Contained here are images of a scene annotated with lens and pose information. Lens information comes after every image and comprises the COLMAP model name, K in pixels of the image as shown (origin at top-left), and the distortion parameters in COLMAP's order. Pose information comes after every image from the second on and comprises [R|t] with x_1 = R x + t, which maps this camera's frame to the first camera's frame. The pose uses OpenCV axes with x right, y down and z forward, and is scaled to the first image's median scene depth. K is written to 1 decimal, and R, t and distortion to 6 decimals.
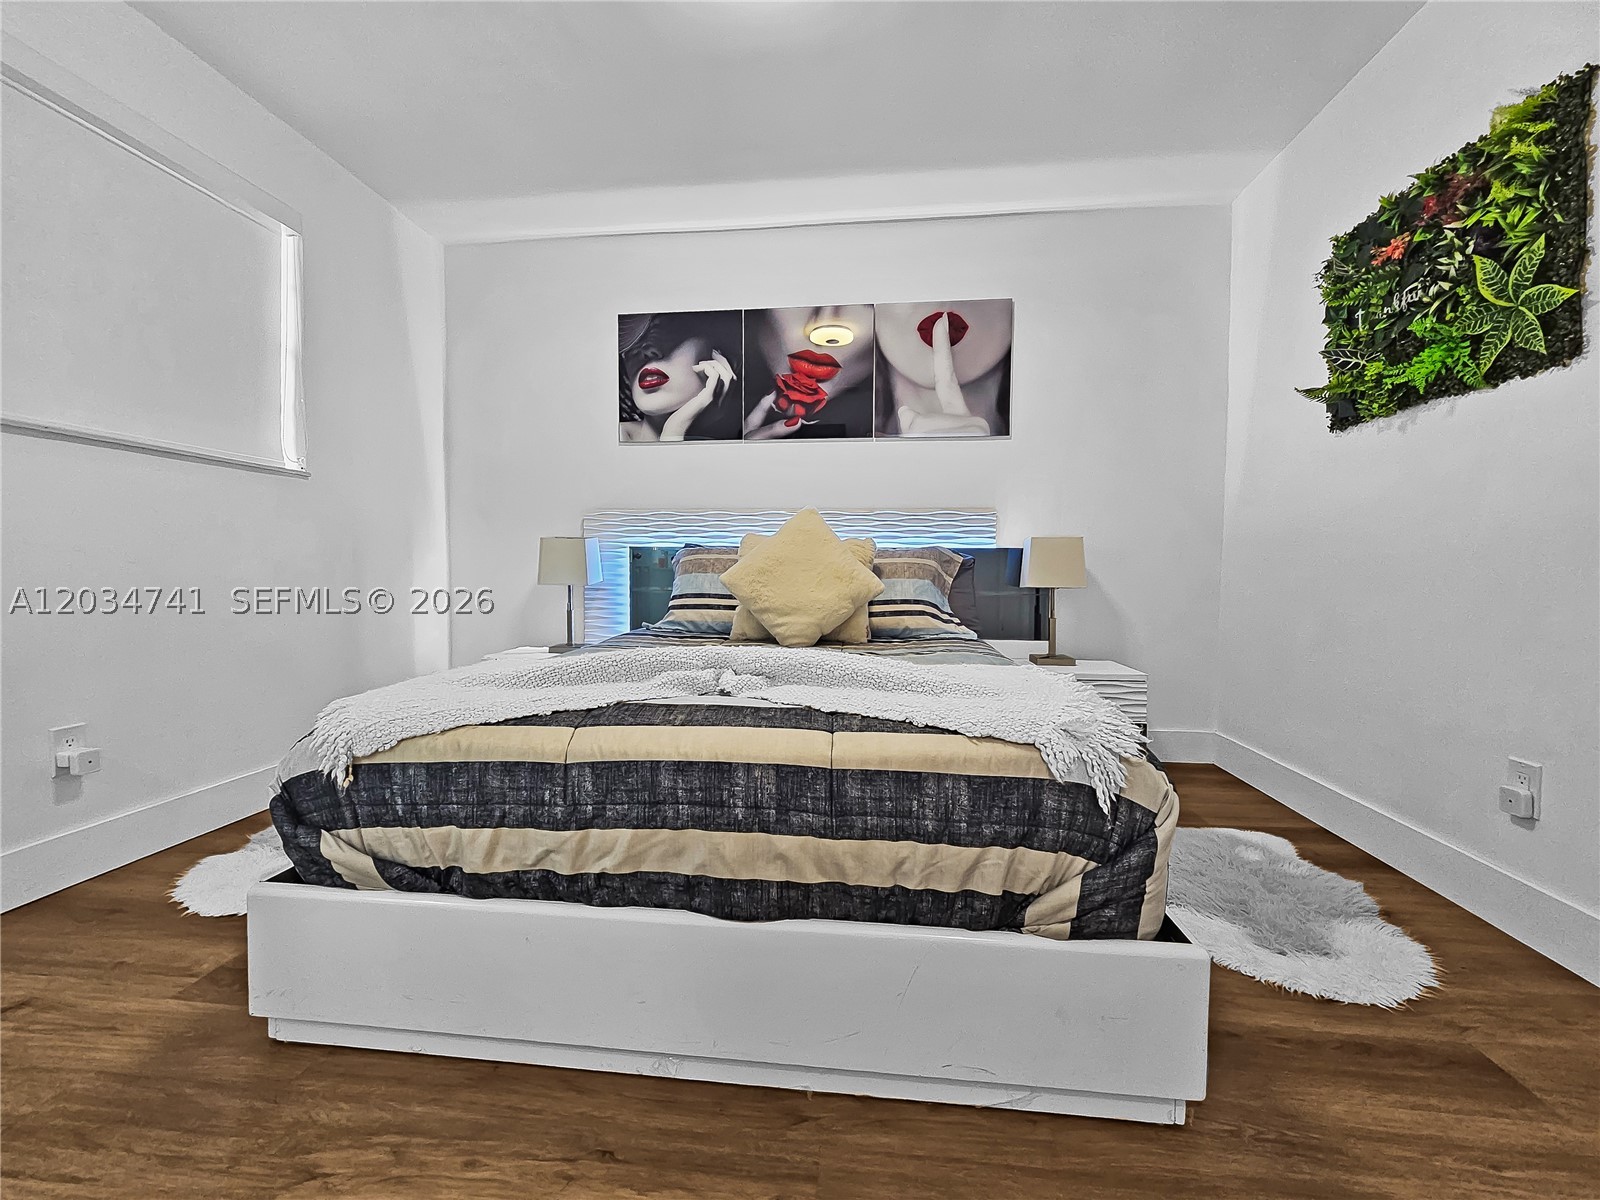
lens RADIAL K [[686.4, 0, 784.4], [0, 686.4, 609.1], [0, 0, 1]] dist [-0.004817, 0.000839]
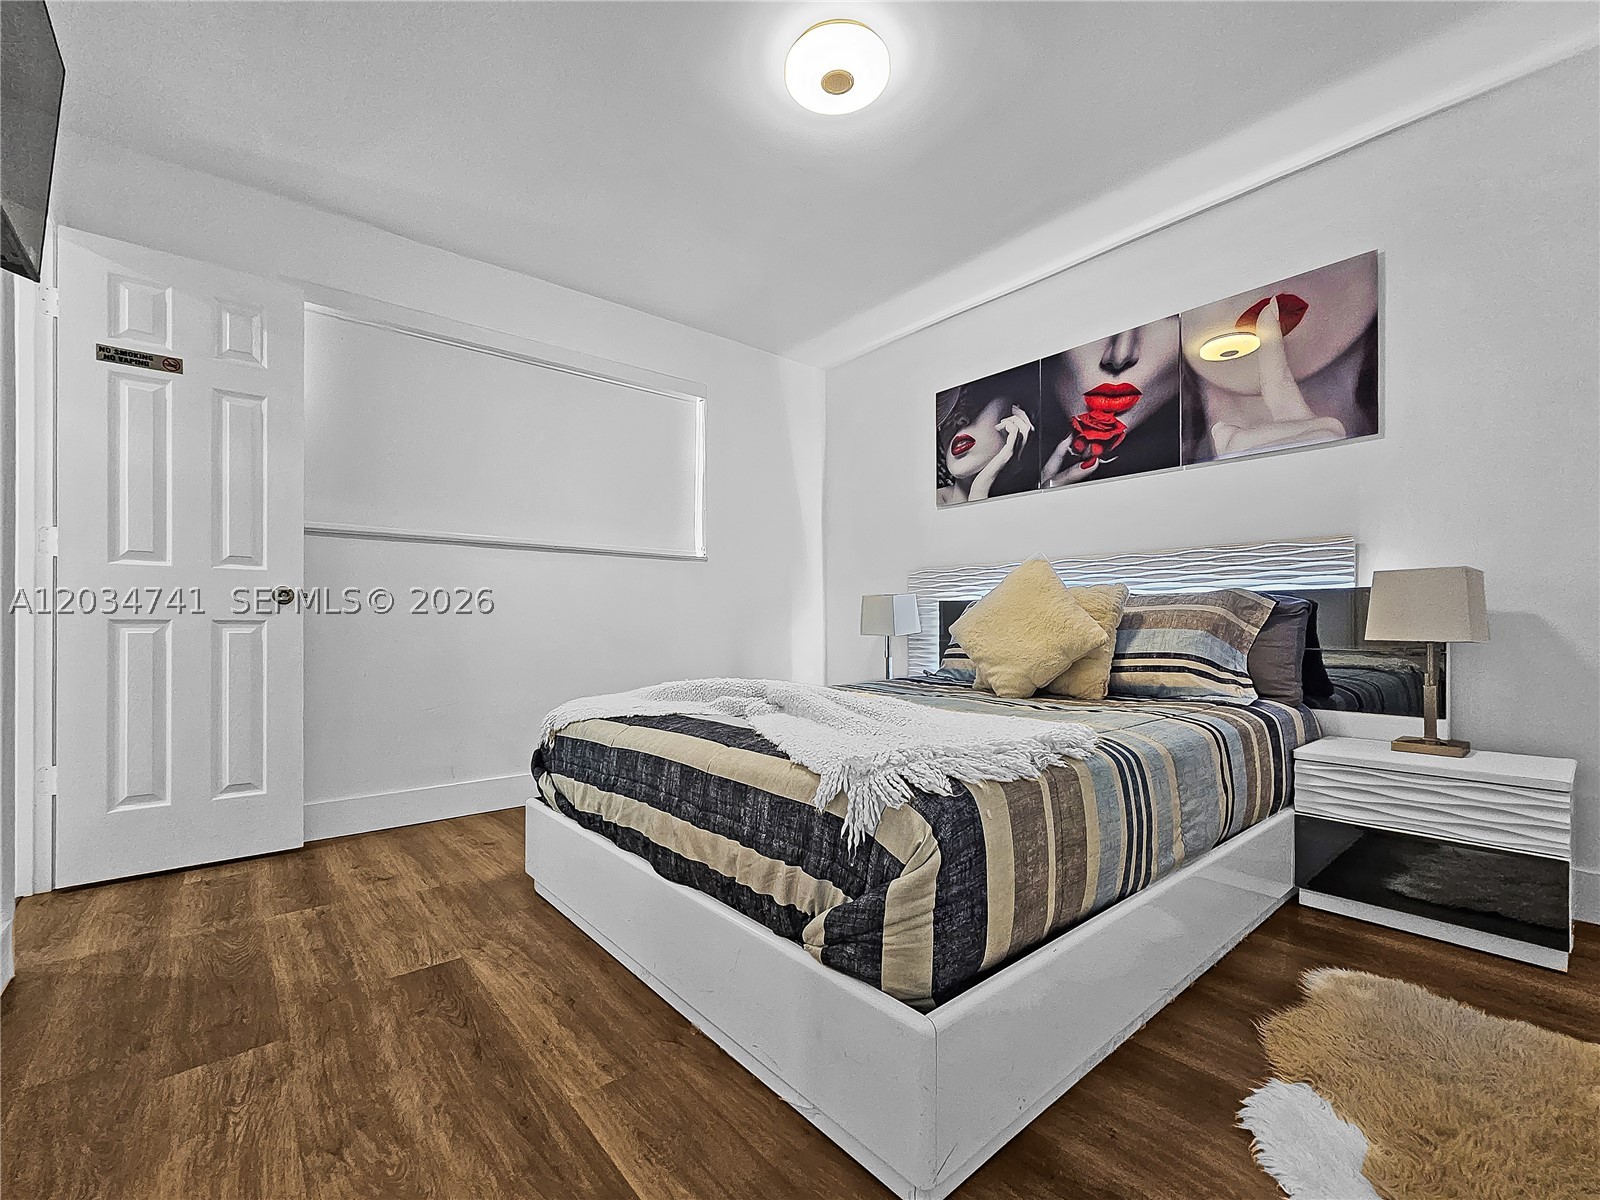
lens RADIAL K [[686.4, 0, 801.3], [0, 686.4, 629.8], [0, 0, 1]] dist [-0.004817, 0.000839]
pose [[0.728563, -0.002731, -0.684973, 0.378560], [-0.033038, 0.998688, -0.039123, 0.004167], [0.684182, 0.051134, 0.727517, 0.064144]]
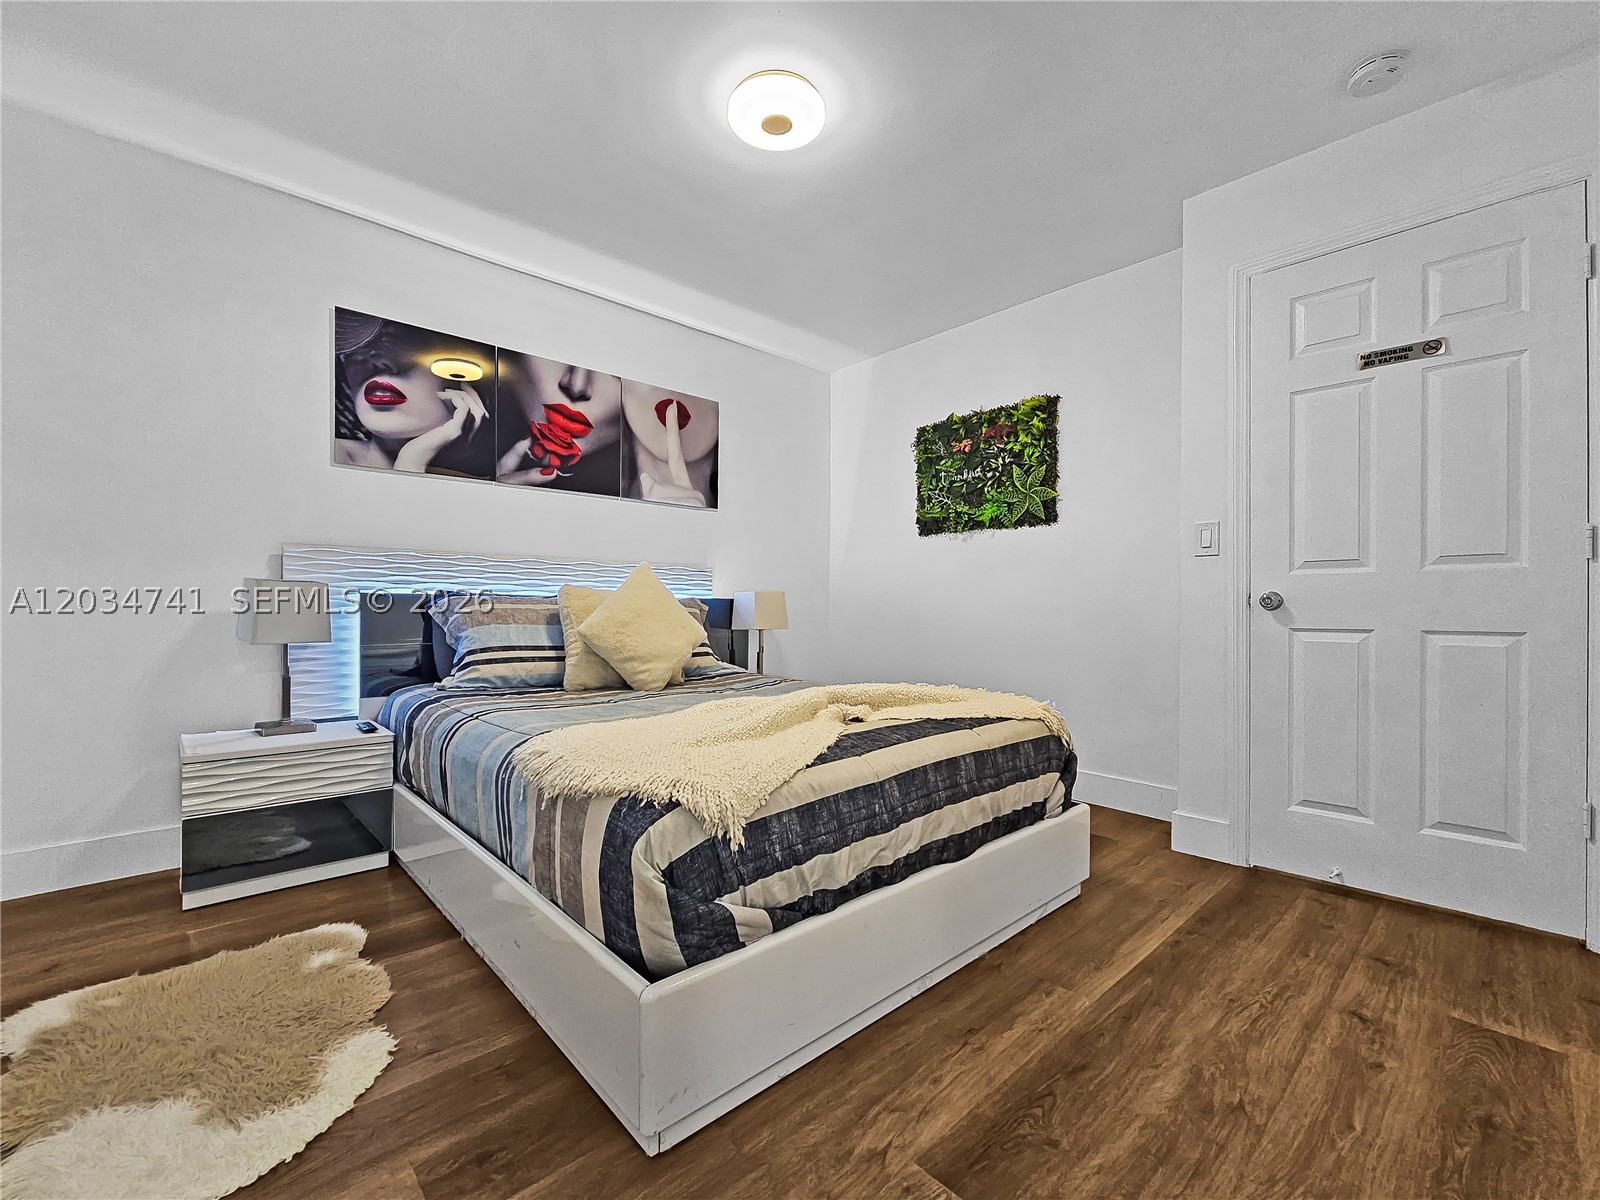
lens RADIAL K [[686.4, 0, 791.4], [0, 686.4, 612.4], [0, 0, 1]] dist [-0.004817, 0.000839]
pose [[0.656322, -0.009918, 0.754416, -0.528615], [0.044528, 0.998680, -0.025609, -0.027066], [-0.753166, 0.050401, 0.655897, 0.091060]]
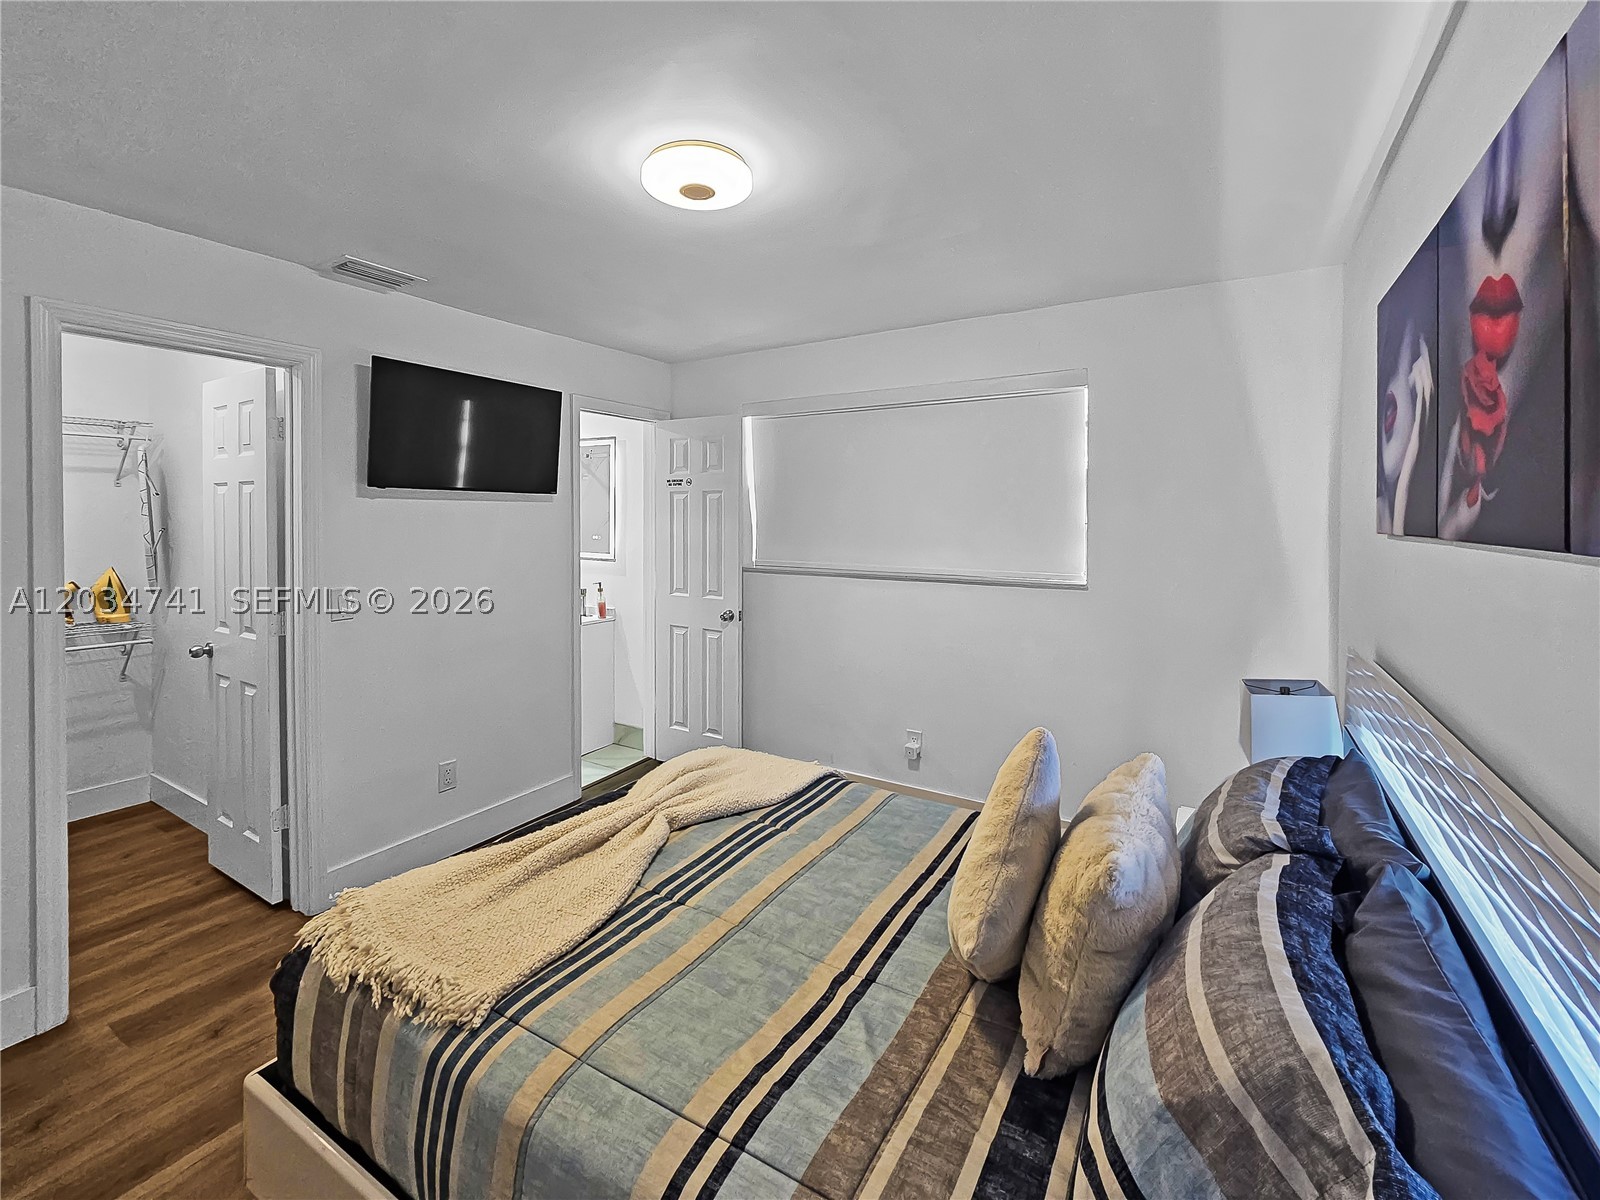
lens RADIAL K [[686.4, 0, 792.3], [0, 686.4, 522.6], [0, 0, 1]] dist [-0.004817, 0.000839]
pose [[-0.433223, -0.001157, -0.901286, 0.488266], [-0.055164, 0.998158, 0.025234, -0.256920], [0.899597, 0.060650, -0.432489, 0.870810]]
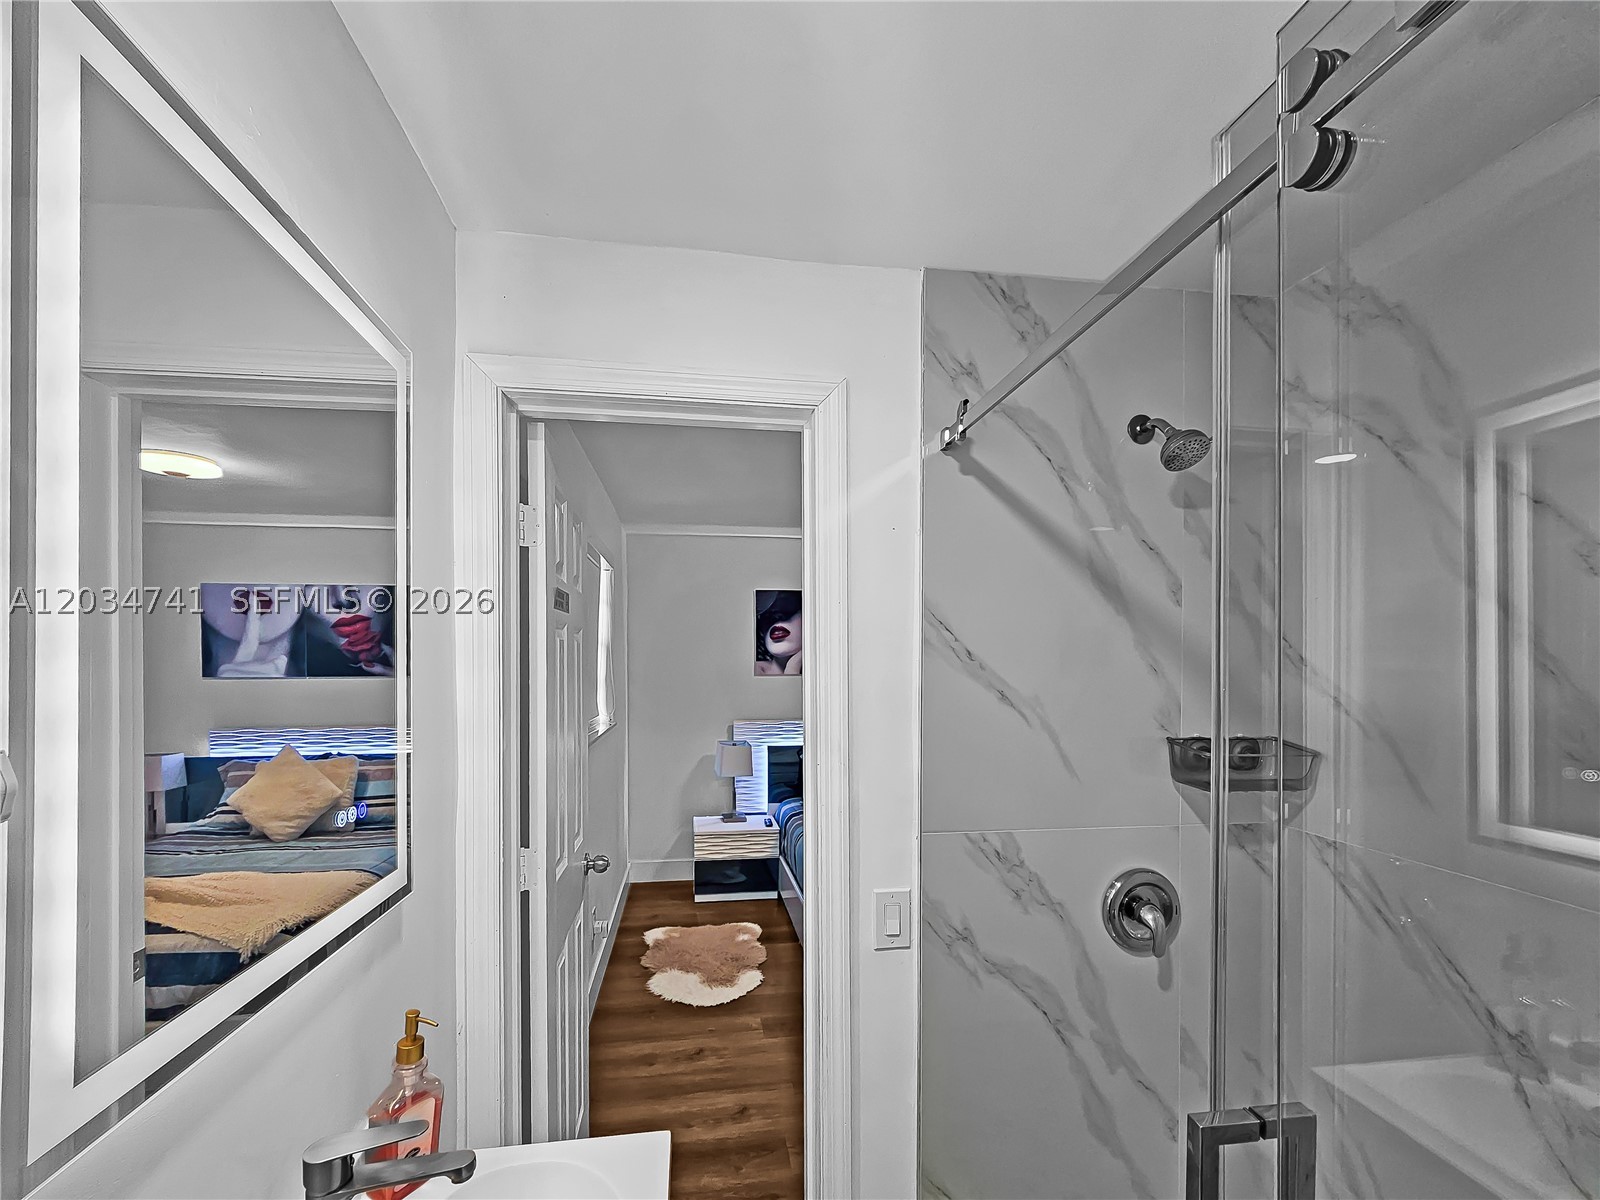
lens RADIAL K [[686.4, 0, 767.5], [0, 686.4, 657.4], [0, 0, 1]] dist [-0.004817, 0.000839]
pose [[0.971831, -0.009979, 0.235466, -0.604726], [0.024509, 0.997965, -0.058859, -0.205053], [-0.234399, 0.062971, 0.970099, -0.479066]]
